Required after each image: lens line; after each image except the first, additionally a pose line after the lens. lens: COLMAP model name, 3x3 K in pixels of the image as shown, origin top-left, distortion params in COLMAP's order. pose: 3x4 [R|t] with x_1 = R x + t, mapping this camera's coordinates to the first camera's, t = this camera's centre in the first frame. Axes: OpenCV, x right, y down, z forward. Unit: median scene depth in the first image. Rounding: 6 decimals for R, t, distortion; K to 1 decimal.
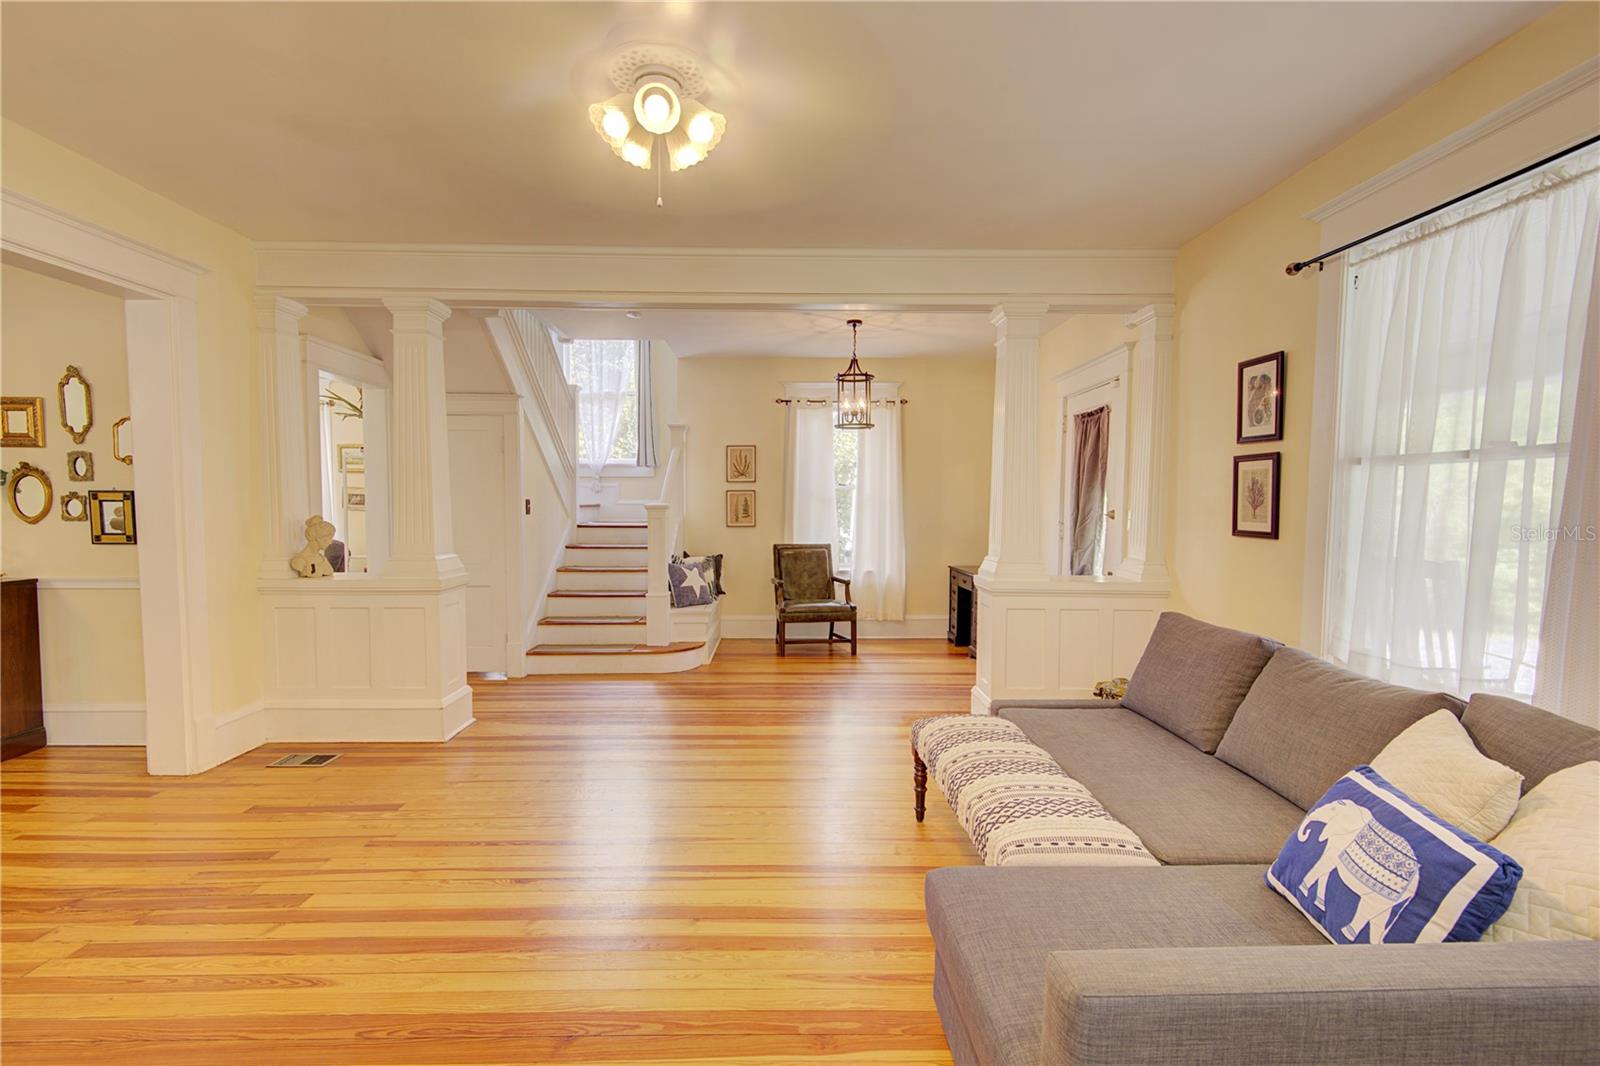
lens RADIAL K [[707.6, 0, 800.0], [0, 707.6, 533.0], [0, 0, 1]] dist [-0.000272, -0.000020]
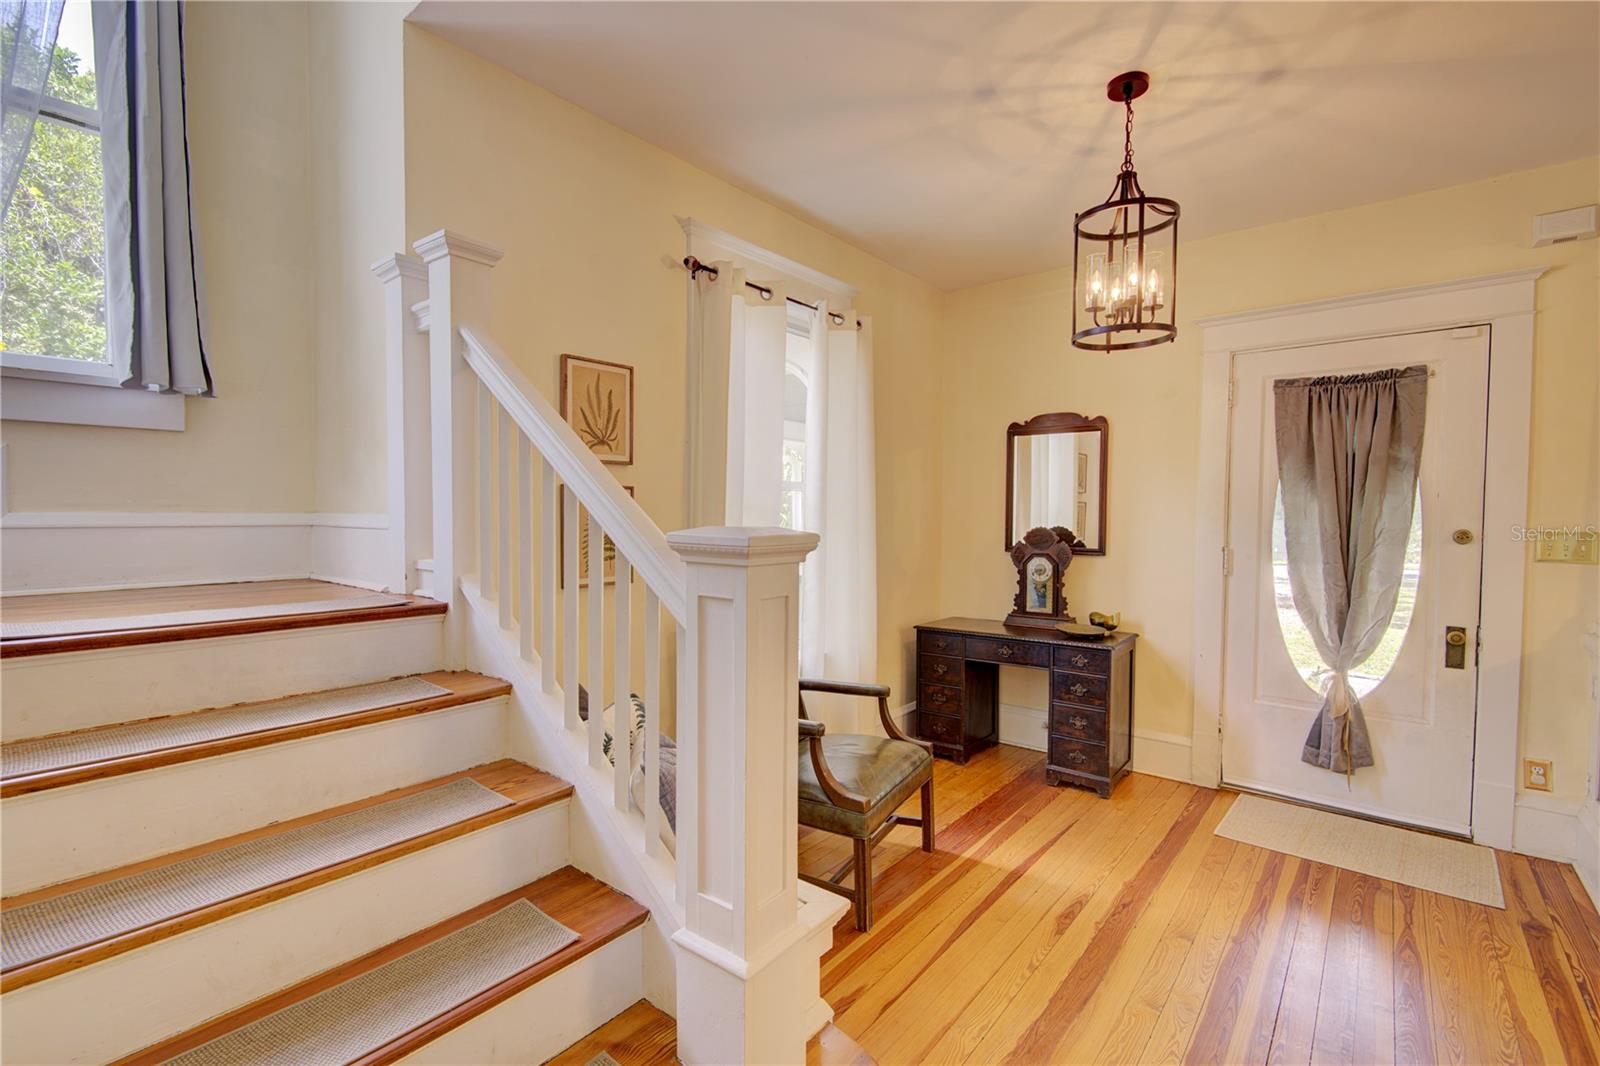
lens RADIAL K [[707.6, 0, 800.0], [0, 707.6, 533.0], [0, 0, 1]] dist [-0.000272, -0.000020]
pose [[0.658729, -0.021838, 0.752063, -0.290252], [0.038616, 0.999243, -0.004807, -0.030661], [-0.751389, 0.032208, 0.659073, 0.690039]]
